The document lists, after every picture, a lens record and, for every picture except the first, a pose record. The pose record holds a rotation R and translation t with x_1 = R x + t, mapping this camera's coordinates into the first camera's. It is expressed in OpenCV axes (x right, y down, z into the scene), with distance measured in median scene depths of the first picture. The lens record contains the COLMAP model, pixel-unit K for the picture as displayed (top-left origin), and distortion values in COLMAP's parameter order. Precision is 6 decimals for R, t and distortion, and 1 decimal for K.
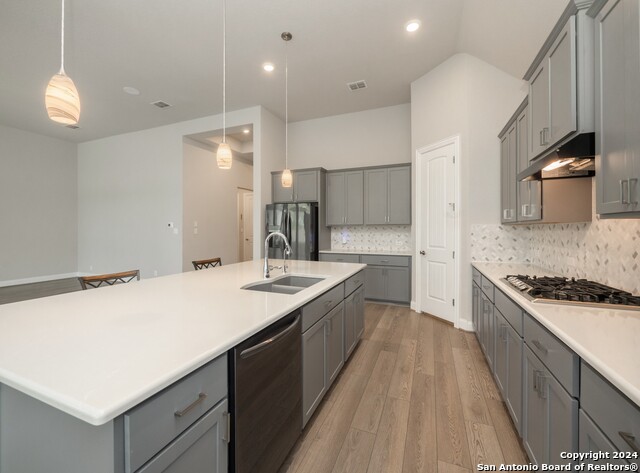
lens RADIAL K [[271.8, 0, 319.4], [0, 271.8, 231.0], [0, 0, 1]] dist [-0.010371, 0.000335]
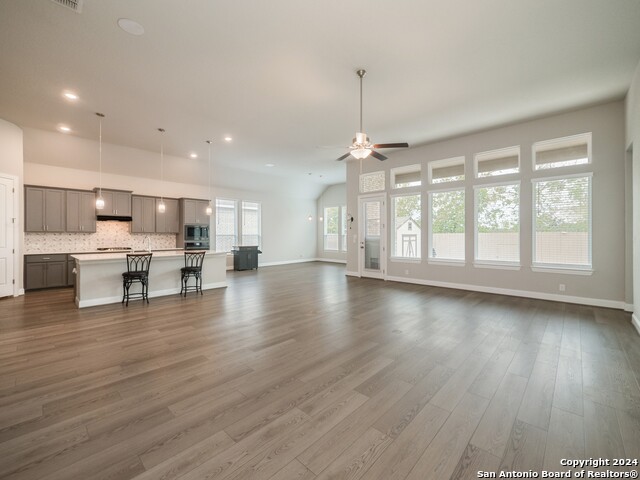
lens RADIAL K [[271.8, 0, 318.1], [0, 271.8, 236.5], [0, 0, 1]] dist [-0.010371, 0.000335]
pose [[-0.931178, -0.000306, 0.364564, -1.463704], [0.004598, 0.999910, 0.012584, -0.007639], [-0.364535, 0.013394, -0.931093, 1.546931]]
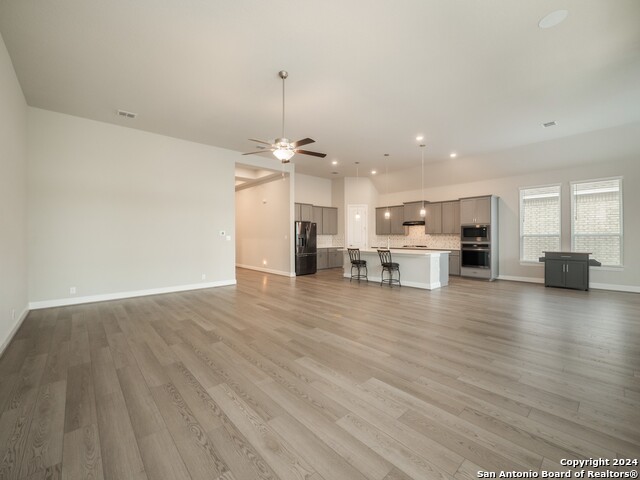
lens RADIAL K [[271.8, 0, 321.1], [0, 271.8, 238.7], [0, 0, 1]] dist [-0.010371, 0.000335]
pose [[0.433531, -0.009070, 0.901093, -2.036384], [0.011847, 0.999920, 0.004365, 0.002423], [-0.901061, 0.008783, 0.433604, 0.133044]]
